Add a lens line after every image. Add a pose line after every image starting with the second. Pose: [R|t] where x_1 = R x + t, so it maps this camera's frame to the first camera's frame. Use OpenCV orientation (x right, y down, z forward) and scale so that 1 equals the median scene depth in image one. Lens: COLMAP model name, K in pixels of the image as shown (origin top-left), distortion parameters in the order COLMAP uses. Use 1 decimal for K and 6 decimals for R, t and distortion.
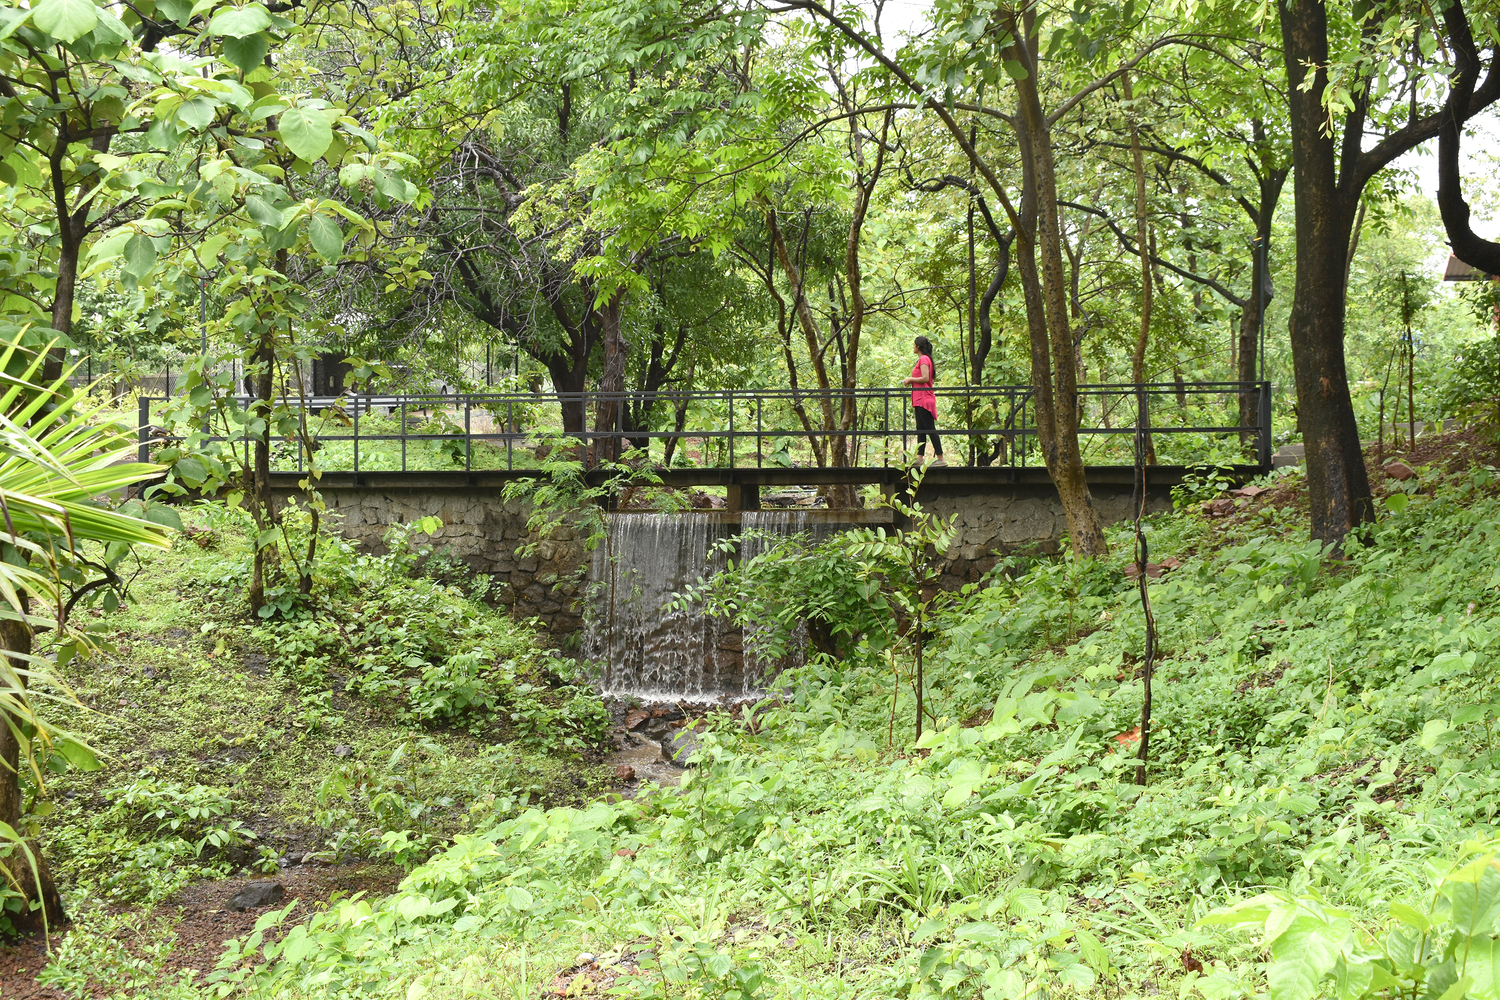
lens RADIAL K [[2013.2, 0, 750.0], [0, 2013.2, 500.0], [0, 0, 1]] dist [-0.013563, -0.010858]
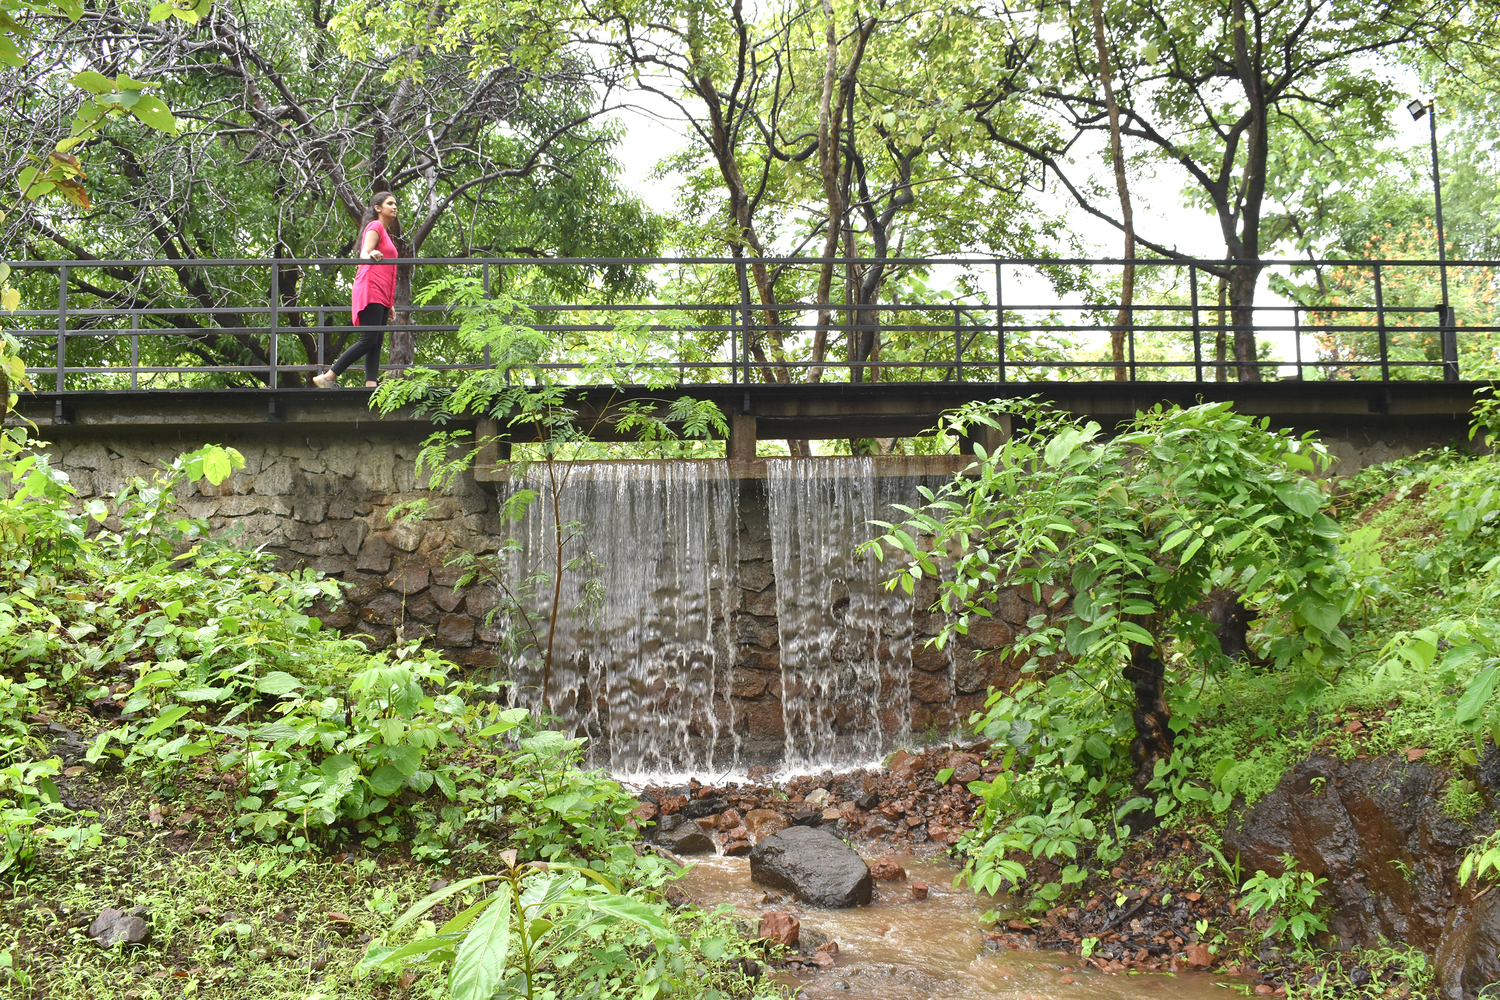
lens RADIAL K [[1534.1, 0, 750.0], [0, 1534.1, 500.0], [0, 0, 1]] dist [-0.063781, 0.003742]
pose [[0.958731, 0.011901, 0.284065, -0.159924], [0.018781, 0.994291, -0.105041, 0.076513], [-0.283694, 0.106041, 0.953034, 0.668611]]
